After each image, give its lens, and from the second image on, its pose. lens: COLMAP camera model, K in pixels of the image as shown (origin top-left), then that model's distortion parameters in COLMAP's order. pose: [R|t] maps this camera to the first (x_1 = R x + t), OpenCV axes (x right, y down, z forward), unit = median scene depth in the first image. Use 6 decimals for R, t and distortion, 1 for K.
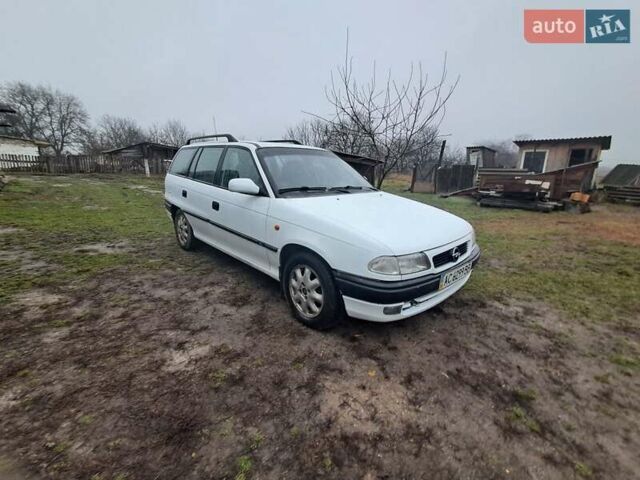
lens RADIAL K [[299.0, 0, 320.0], [0, 299.0, 240.0], [0, 0, 1]] dist [0.001404, 0.000526]
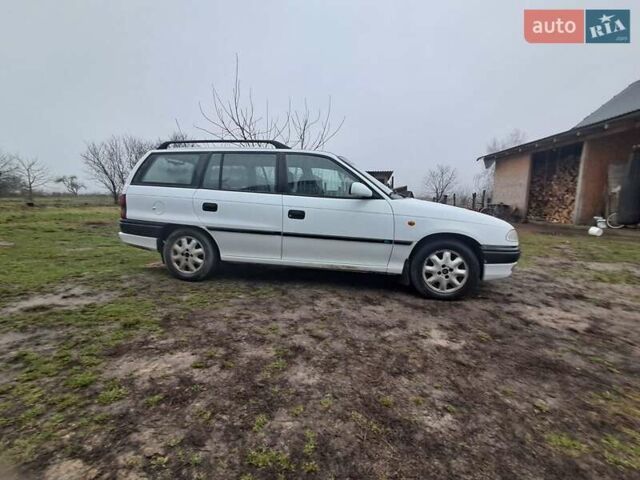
lens RADIAL K [[299.0, 0, 320.0], [0, 299.0, 240.0], [0, 0, 1]] dist [0.001404, 0.000526]
pose [[0.764284, -0.067171, 0.641372, -1.212971], [0.146180, 0.986717, -0.070856, 0.054610], [-0.628093, 0.147910, 0.763951, 0.363921]]
